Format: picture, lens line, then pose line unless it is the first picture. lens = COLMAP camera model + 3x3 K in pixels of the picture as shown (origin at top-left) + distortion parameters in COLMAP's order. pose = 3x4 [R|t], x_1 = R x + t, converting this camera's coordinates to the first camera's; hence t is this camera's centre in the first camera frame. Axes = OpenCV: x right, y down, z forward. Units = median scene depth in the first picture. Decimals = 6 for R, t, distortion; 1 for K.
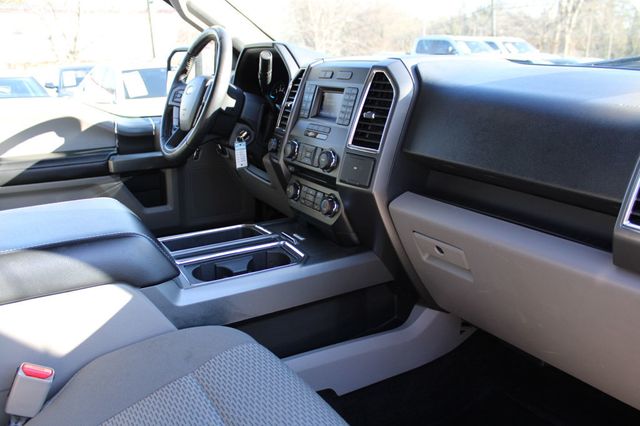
lens RADIAL K [[532.2, 0, 314.0], [0, 532.2, 211.3], [0, 0, 1]] dist [-0.168591, 0.148063]
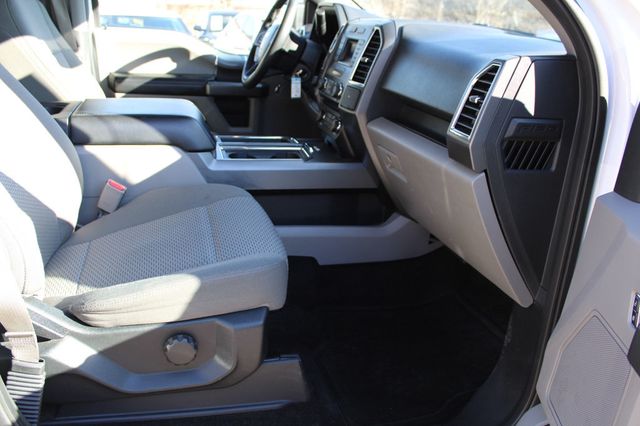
lens RADIAL K [[571.7, 0, 317.2], [0, 571.7, 215.4], [0, 0, 1]] dist [-0.181391, 0.221790]
pose [[0.958437, 0.162668, -0.234387, 0.313120], [-0.150741, 0.986228, 0.068055, 0.108399], [0.242229, -0.029895, 0.969758, -0.369898]]
